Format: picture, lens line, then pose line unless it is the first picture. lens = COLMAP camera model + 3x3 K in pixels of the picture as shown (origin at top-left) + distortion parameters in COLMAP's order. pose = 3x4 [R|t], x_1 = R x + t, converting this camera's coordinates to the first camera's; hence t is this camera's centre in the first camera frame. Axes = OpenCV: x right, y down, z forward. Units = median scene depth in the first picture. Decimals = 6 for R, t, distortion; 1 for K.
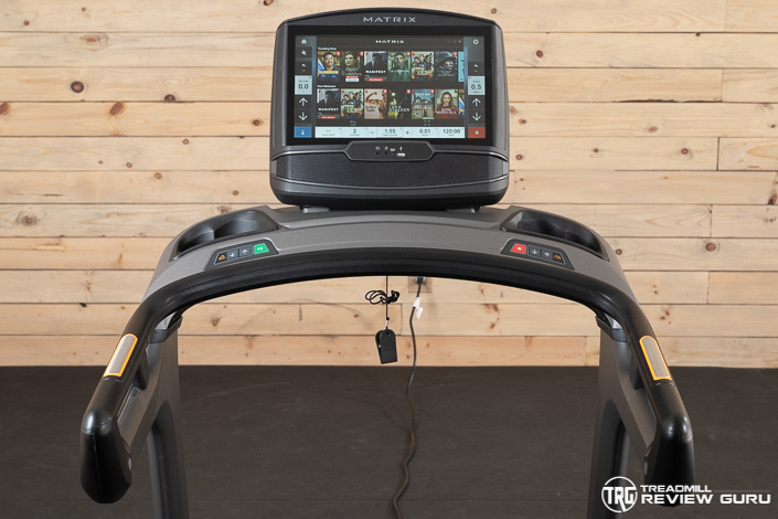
lens RADIAL K [[1577.2, 0, 389.0], [0, 1577.2, 259.5], [0, 0, 1]] dist [0.003091, 0.132843]
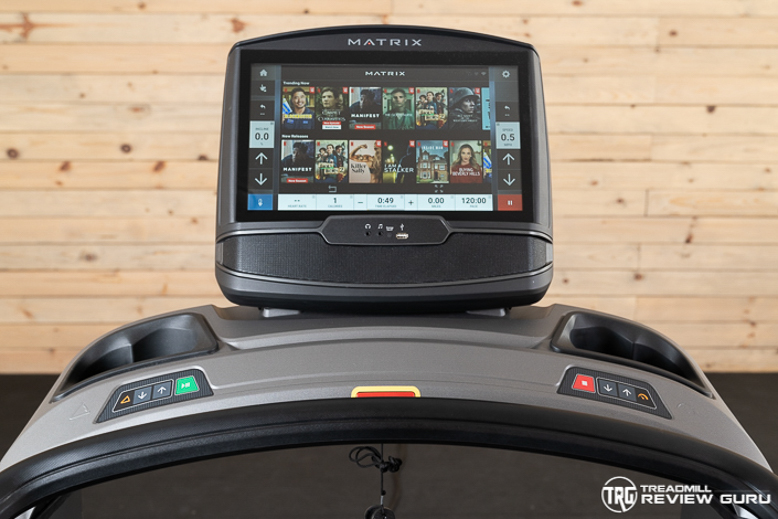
lens RADIAL K [[866.2, 0, 399.2], [0, 866.2, 260.3], [0, 0, 1]] dist [0.001751, 0.018730]
pose [[0.999781, -0.002028, 0.020842, -0.001477], [0.001750, 0.999909, 0.013351, -0.059655], [-0.020867, -0.013311, 0.999694, 0.612166]]
